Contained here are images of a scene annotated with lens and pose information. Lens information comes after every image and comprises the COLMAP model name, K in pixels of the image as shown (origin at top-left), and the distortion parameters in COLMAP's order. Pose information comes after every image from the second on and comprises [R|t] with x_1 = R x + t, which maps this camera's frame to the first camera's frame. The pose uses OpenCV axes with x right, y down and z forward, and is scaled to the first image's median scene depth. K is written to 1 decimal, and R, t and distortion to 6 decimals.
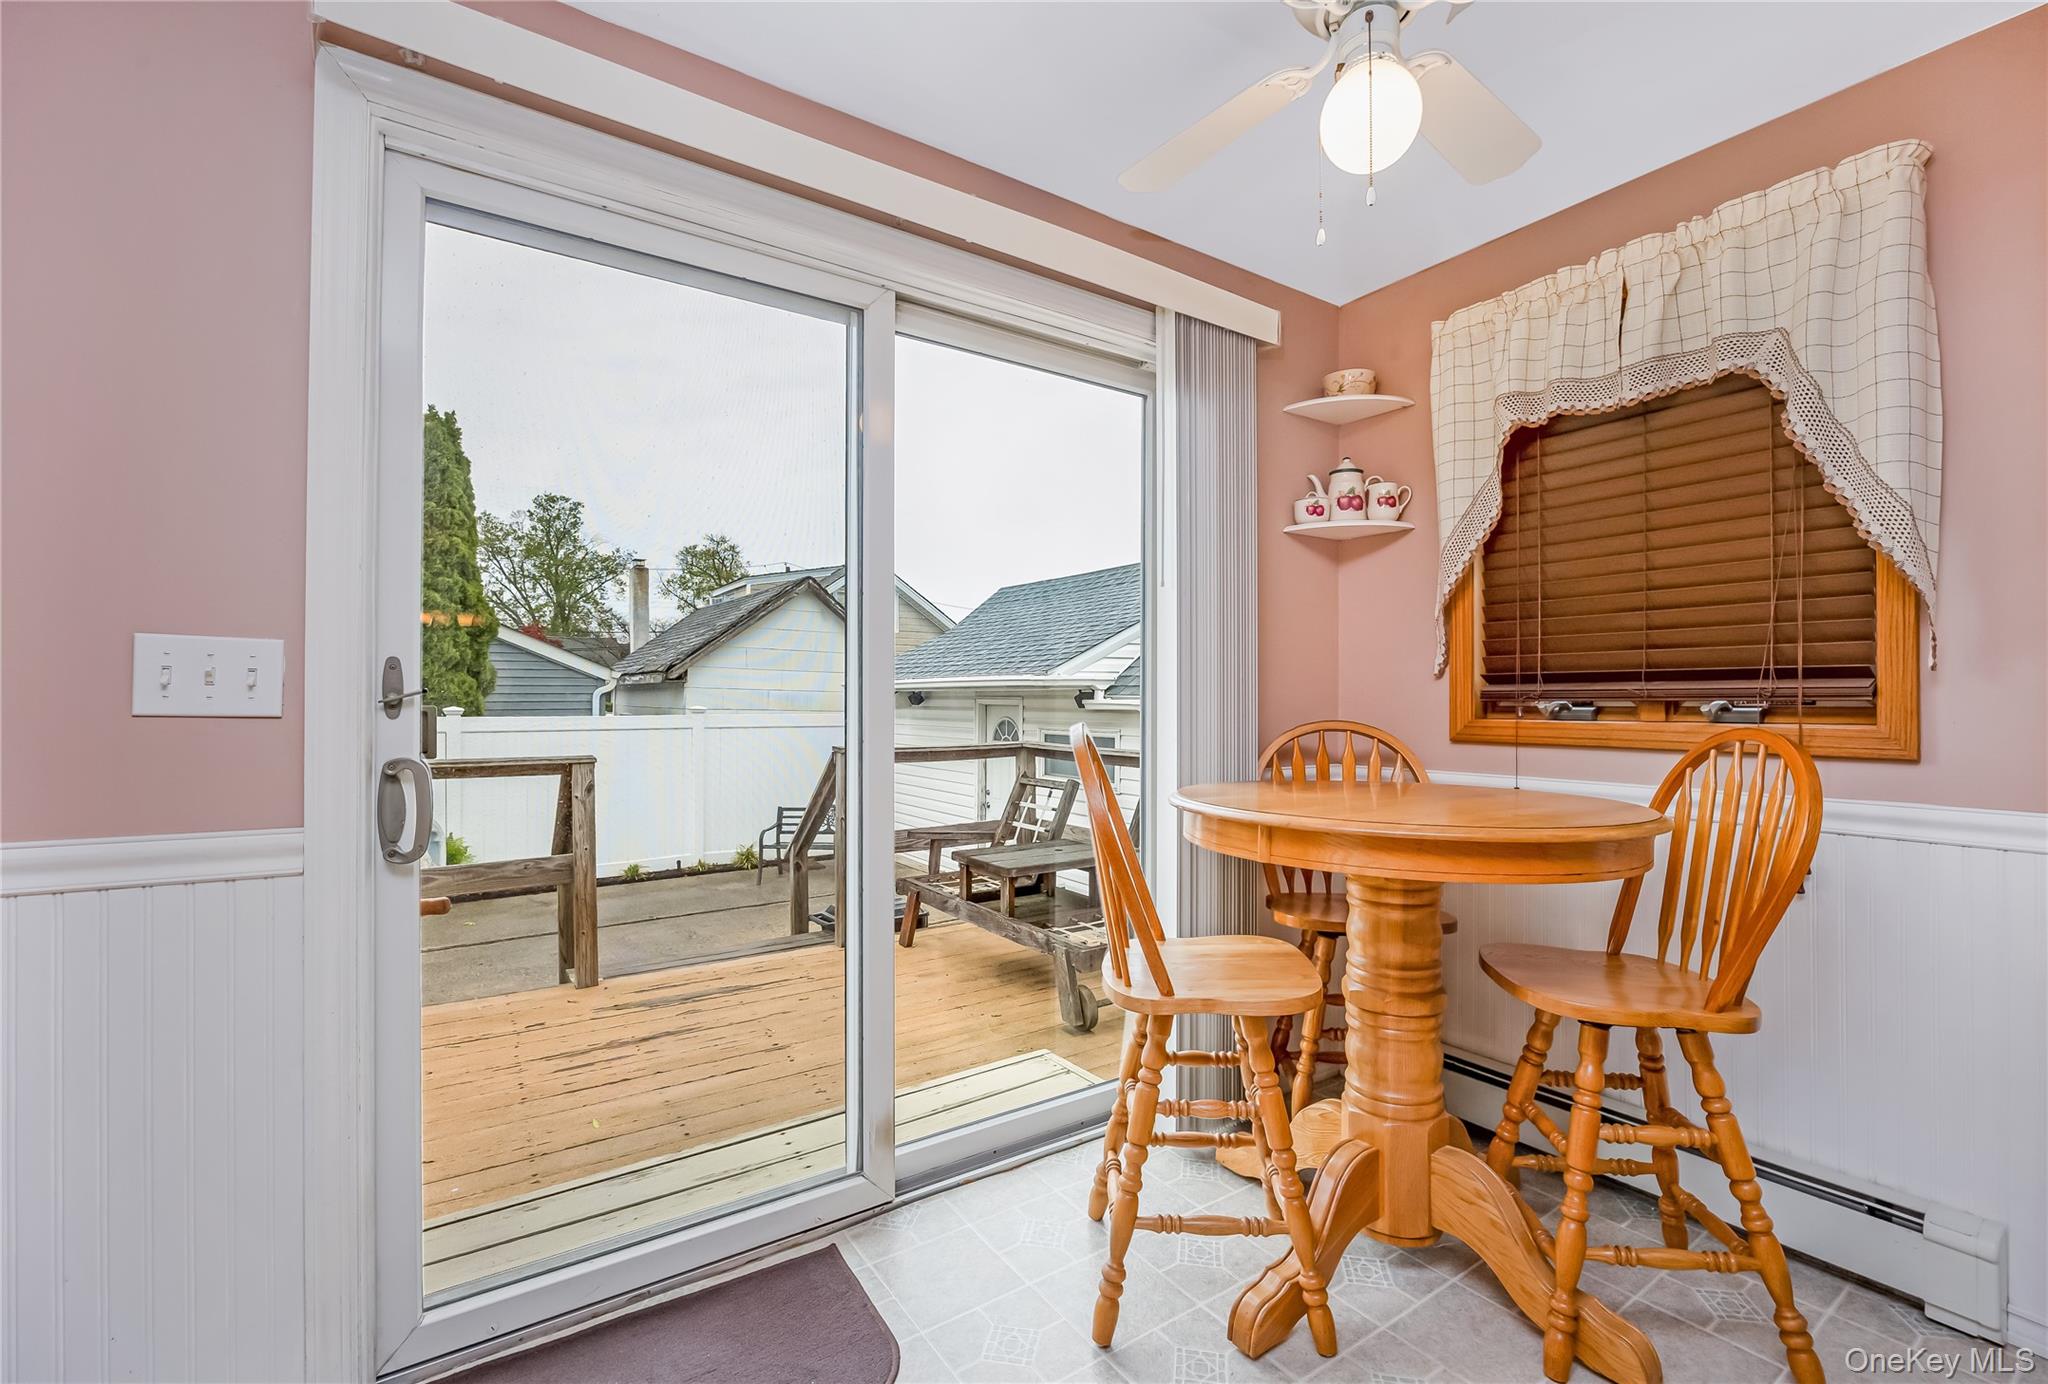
lens RADIAL K [[873.4, 0, 1029.4], [0, 873.4, 693.8], [0, 0, 1]] dist [0.001390, 0.000088]
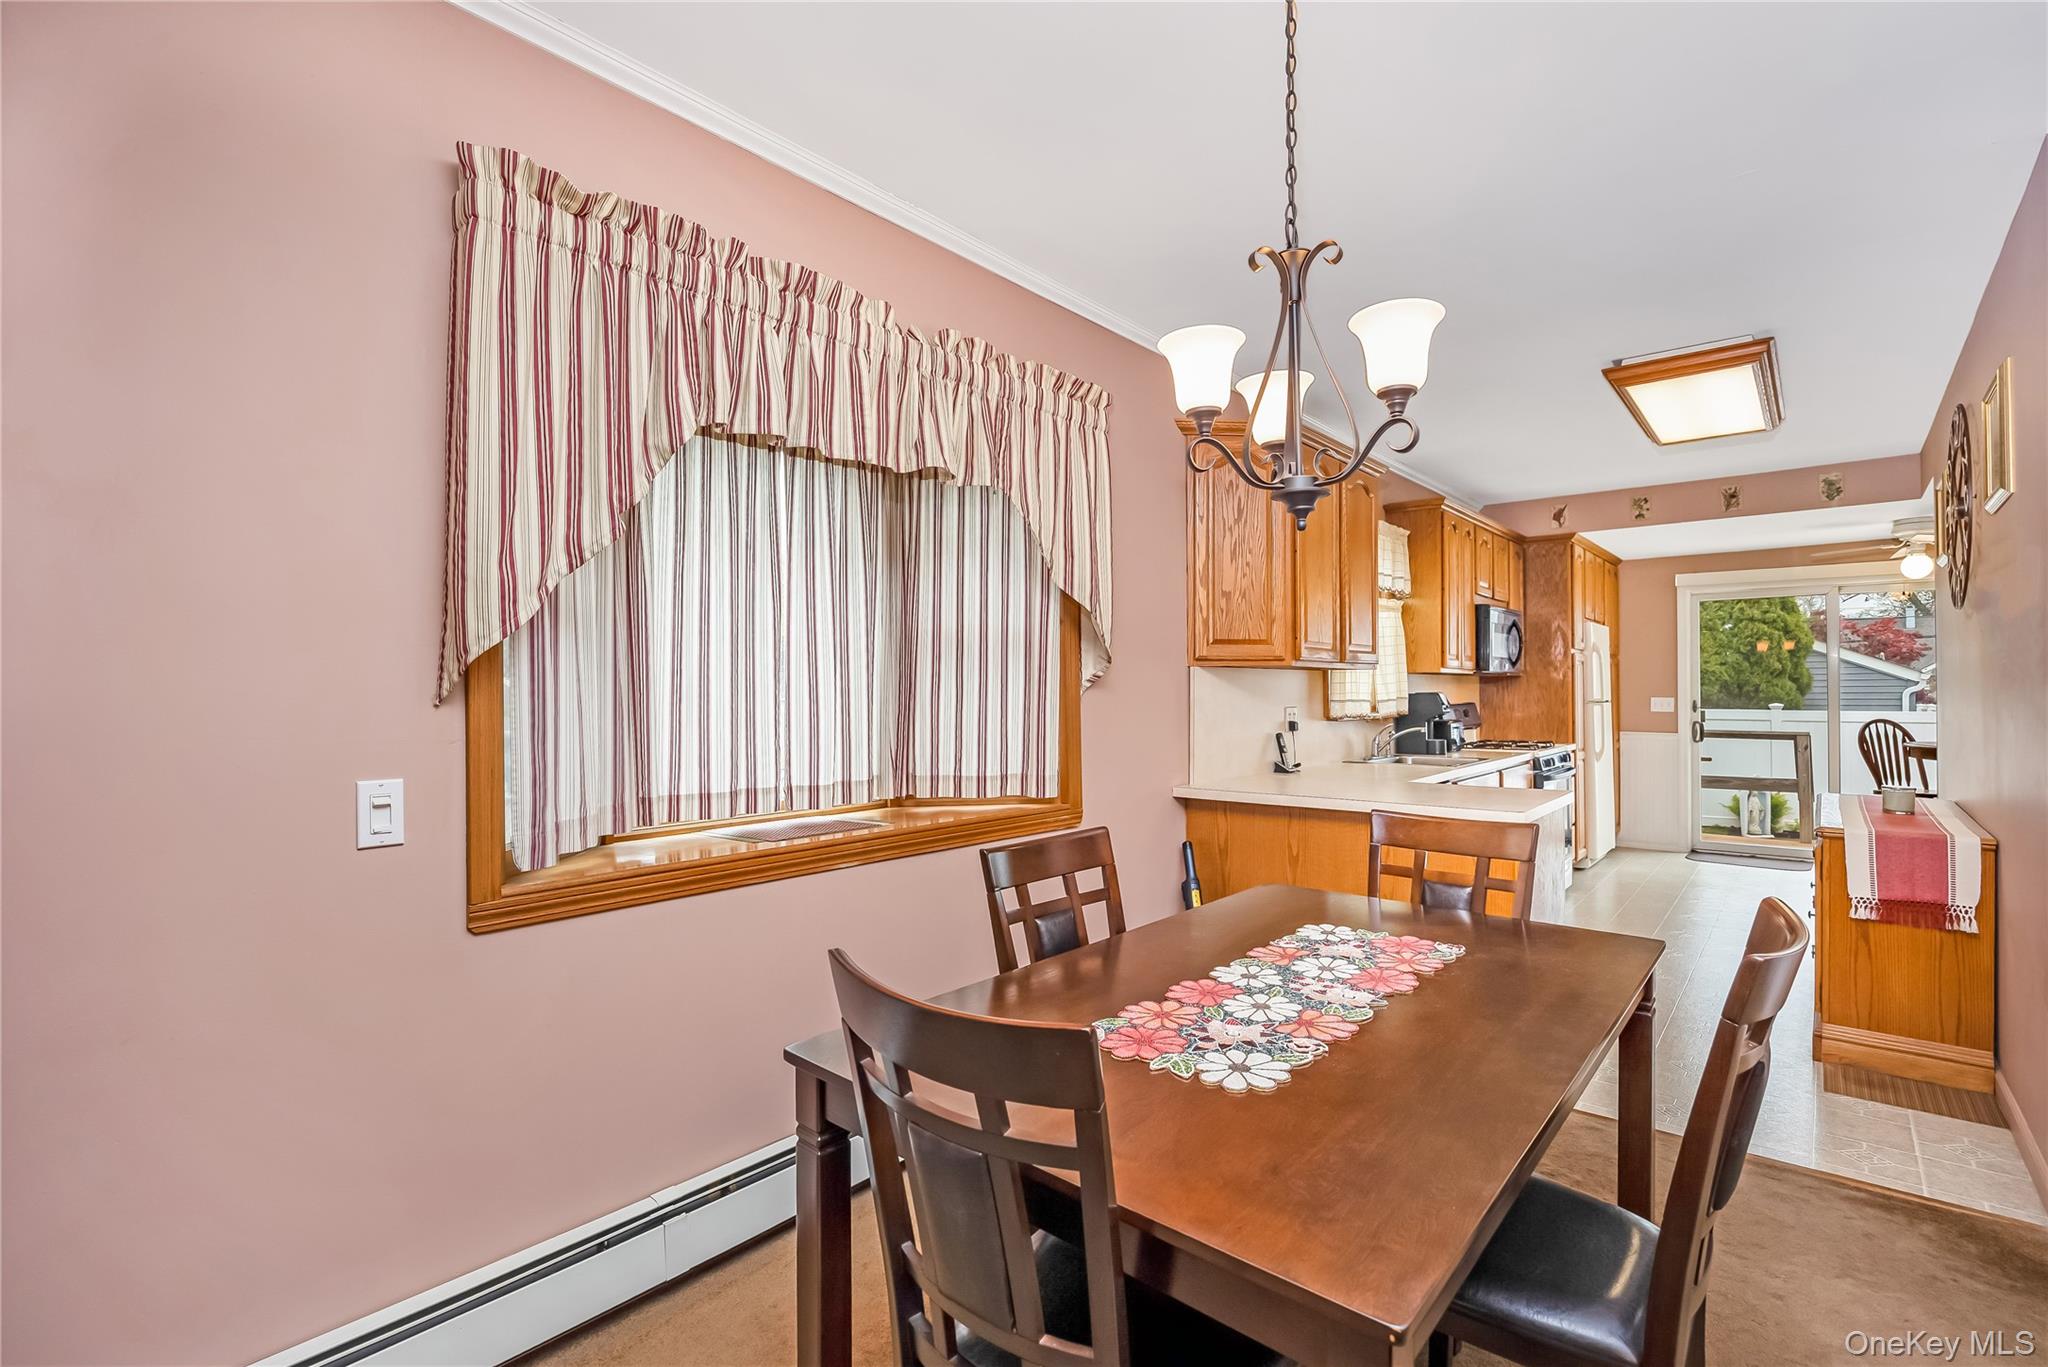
lens RADIAL K [[953.2, 0, 1087.4], [0, 953.2, 680.2], [0, 0, 1]] dist [0.001207, 0.000173]
pose [[0.308234, -0.010276, -0.951255, 0.408080], [0.009561, 0.999925, -0.007704, -0.018212], [0.951263, -0.006720, 0.308309, -0.478373]]
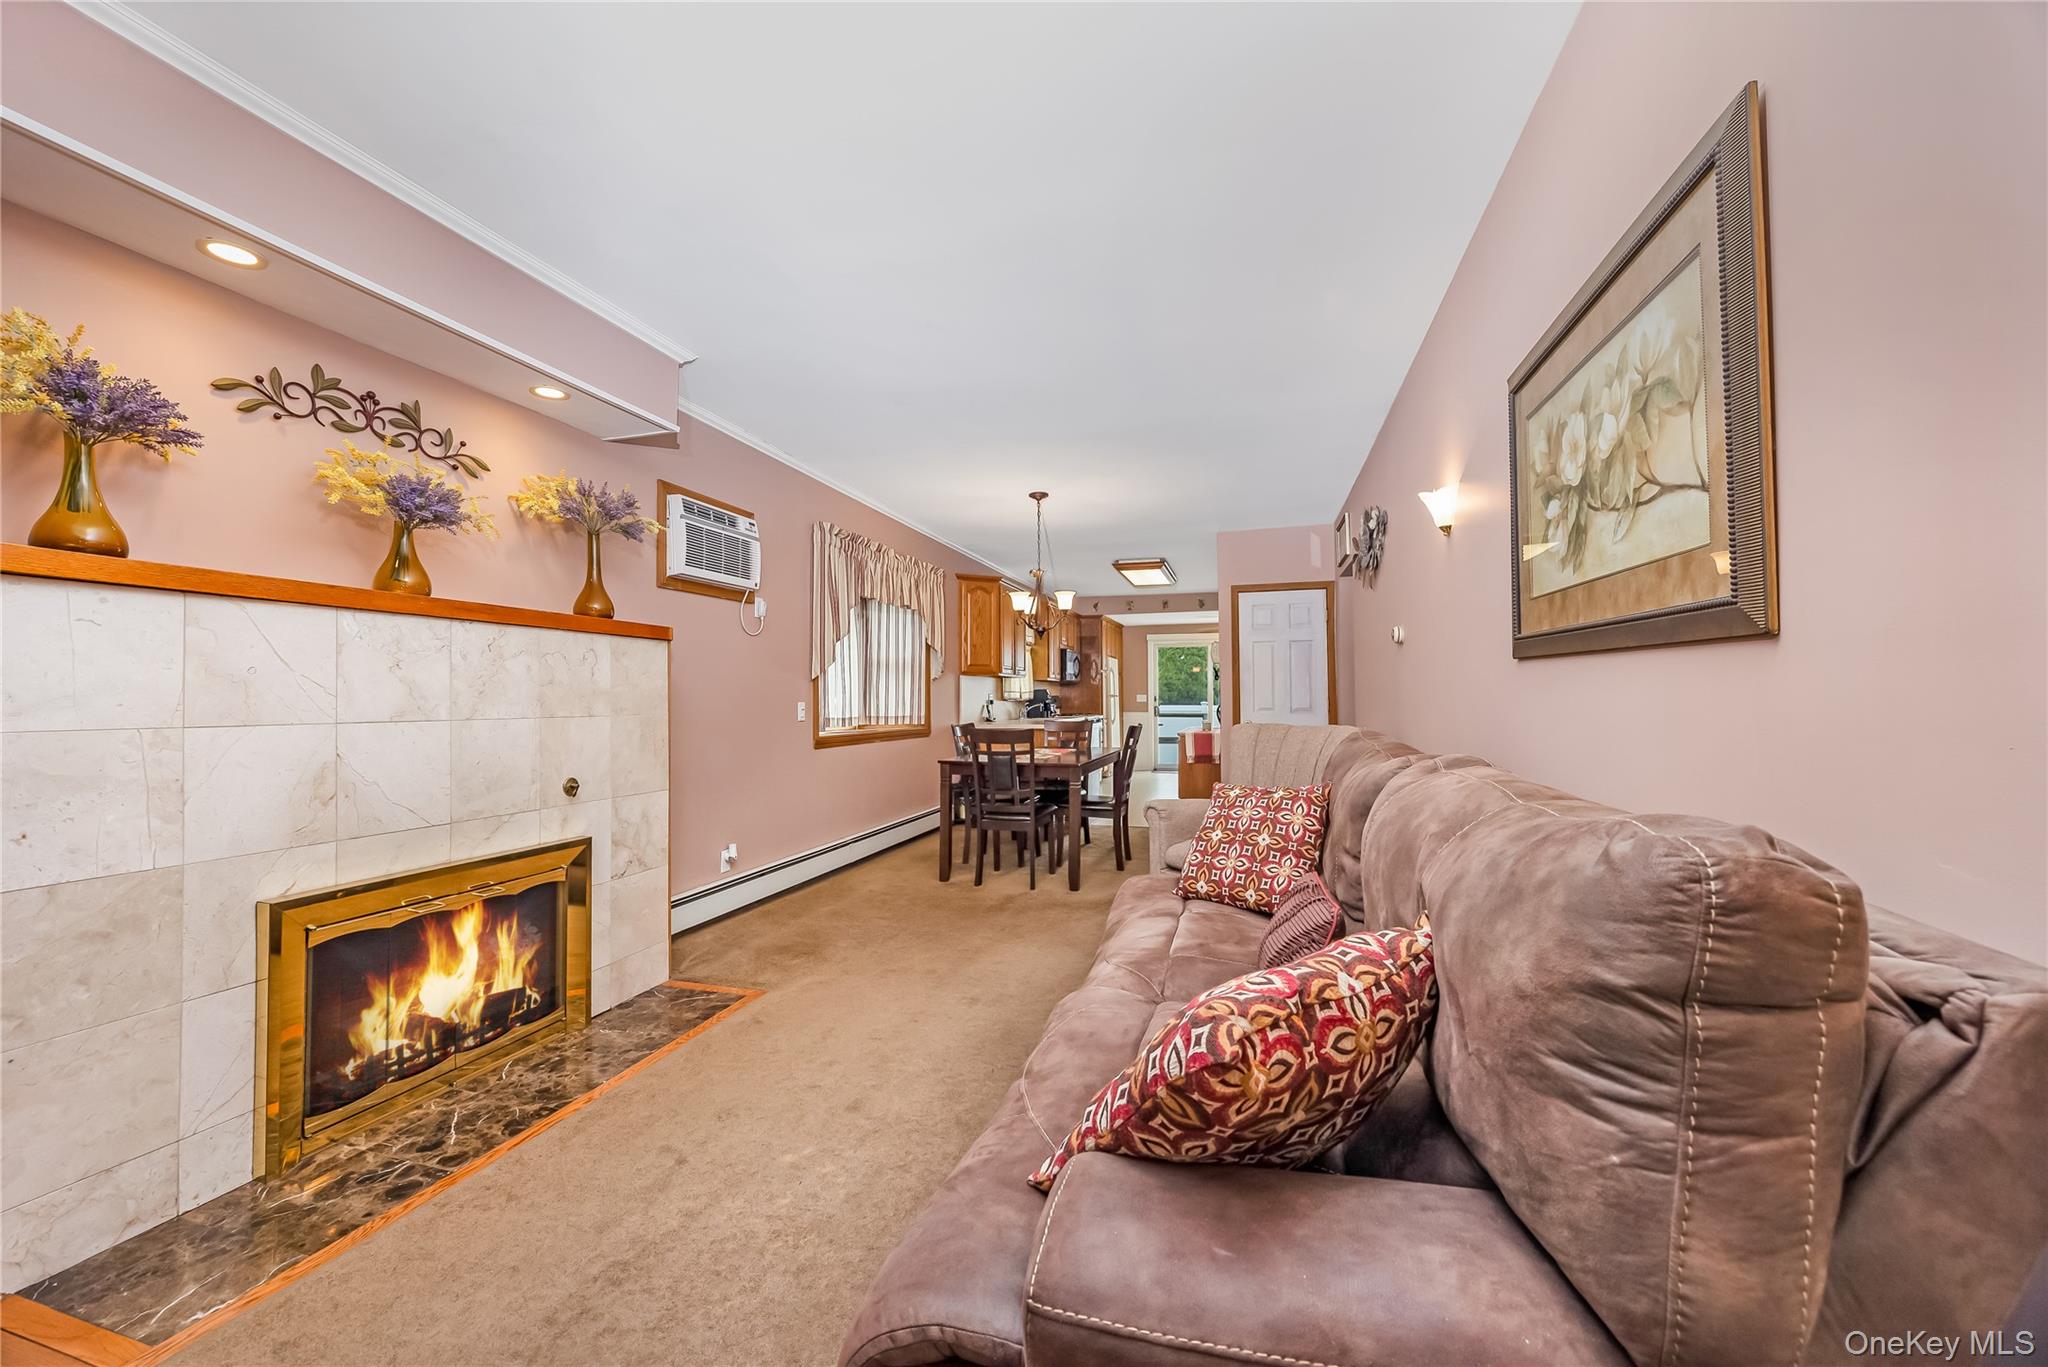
lens RADIAL K [[773.6, 0, 1024.0], [0, 773.6, 683.5], [0, 0, 1]] dist [0.000069, 0.000039]
pose [[0.633434, -0.023512, -0.773440, 0.629639], [0.014984, 0.999724, -0.018119, -0.006025], [0.773652, -0.000112, 0.633611, -0.702743]]
